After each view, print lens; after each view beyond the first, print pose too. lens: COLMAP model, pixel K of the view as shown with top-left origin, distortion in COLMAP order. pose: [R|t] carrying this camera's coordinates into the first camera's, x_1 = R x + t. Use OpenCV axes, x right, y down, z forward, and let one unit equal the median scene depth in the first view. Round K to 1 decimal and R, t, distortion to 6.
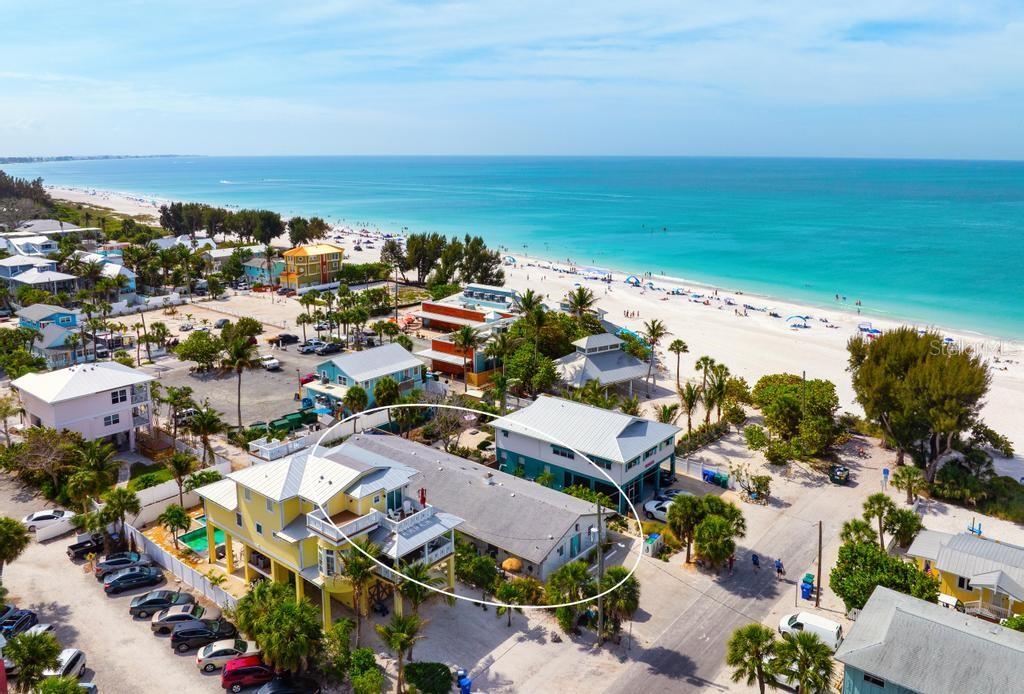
lens RADIAL K [[737.9, 0, 514.7], [0, 737.9, 350.1], [0, 0, 1]] dist [-0.048545, 0.012483]
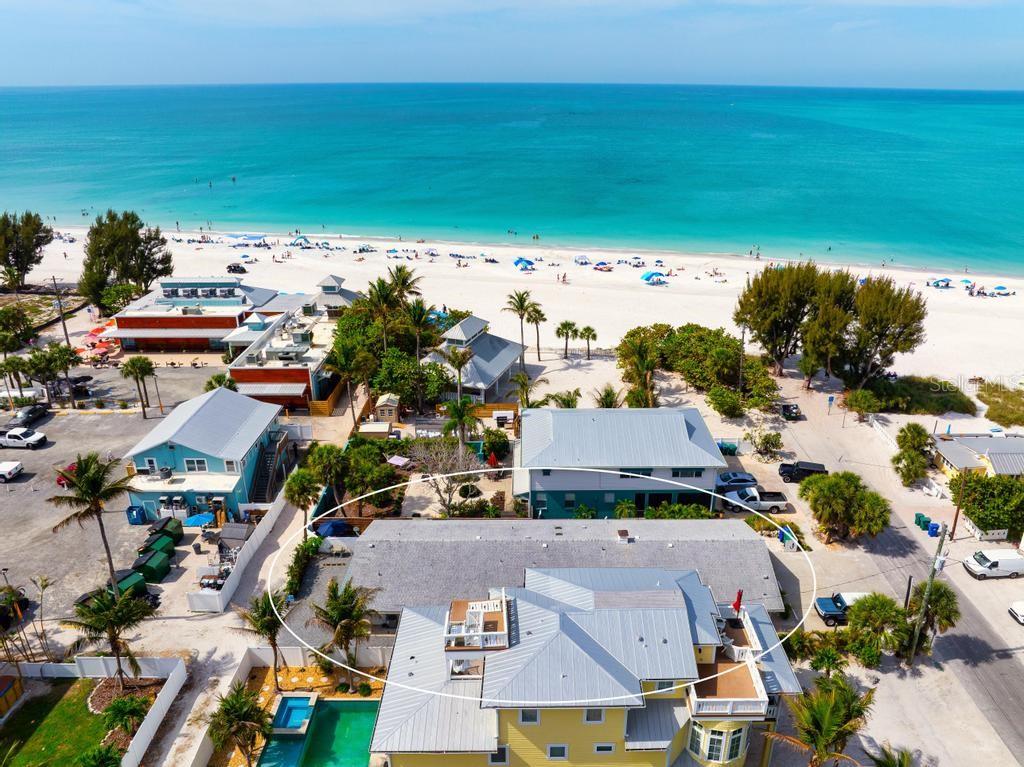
lens RADIAL K [[723.4, 0, 512.4], [0, 723.4, 379.5], [0, 0, 1]] dist [-0.023158, 0.000809]
pose [[0.768286, -0.241687, 0.592726, -0.381647], [0.160104, 0.969103, 0.187632, -0.110275], [-0.619761, -0.049257, 0.783243, 0.313632]]
